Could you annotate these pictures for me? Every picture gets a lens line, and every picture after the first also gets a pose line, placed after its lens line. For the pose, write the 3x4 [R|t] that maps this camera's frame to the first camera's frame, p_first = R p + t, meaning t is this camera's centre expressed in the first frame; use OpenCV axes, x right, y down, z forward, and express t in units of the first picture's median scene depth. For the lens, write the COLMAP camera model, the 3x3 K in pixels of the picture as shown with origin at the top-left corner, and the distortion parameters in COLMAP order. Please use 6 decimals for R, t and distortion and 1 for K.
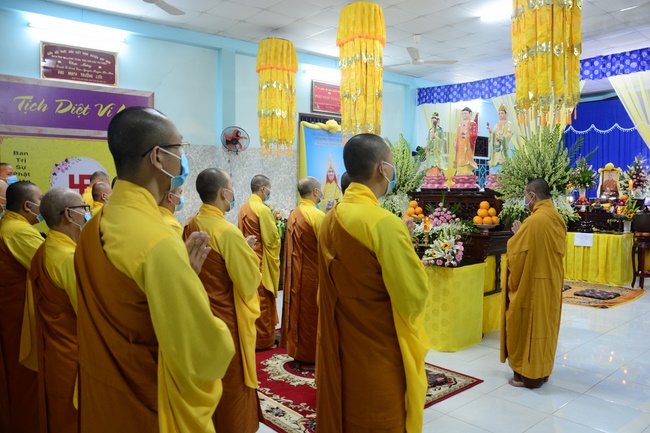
lens RADIAL K [[525.3, 0, 323.6], [0, 525.3, 213.9], [0, 0, 1]] dist [-0.067216, 0.037610]
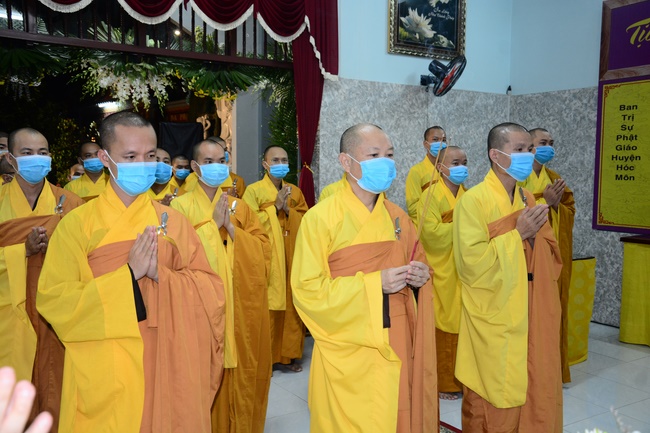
lens RADIAL K [[636.8, 0, 322.8], [0, 636.8, 218.0], [0, 0, 1]] dist [0.025311, 0.000000]
pose [[-0.117928, 0.086072, -0.989285, 0.328076], [-0.056083, 0.994069, 0.093174, -0.026472], [0.991437, 0.066470, -0.112401, 0.693367]]
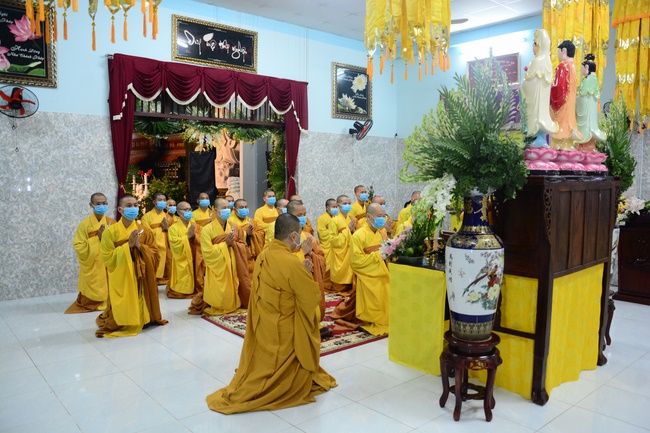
lens RADIAL K [[525.3, 0, 326.7], [0, 525.3, 218.3], [0, 0, 1]] dist [-0.067216, 0.037610]
pose [[0.010949, 0.084755, -0.996342, 0.821516], [-0.054735, 0.994958, 0.084036, -0.028160], [0.998441, 0.053615, 0.015533, 0.645703]]
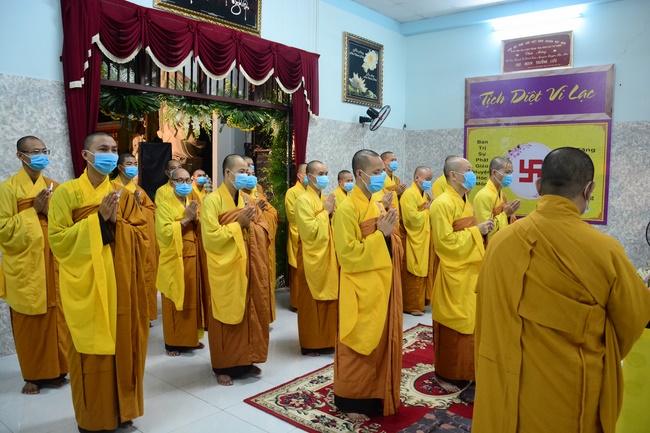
lens RADIAL K [[525.3, 0, 340.2], [0, 525.3, 211.9], [0, 0, 1]] dist [-0.067216, 0.037610]
pose [[0.200940, 0.078836, -0.976426, 0.514671], [-0.061372, 0.995811, 0.067772, -0.020077], [0.977679, 0.046307, 0.204937, 0.445249]]
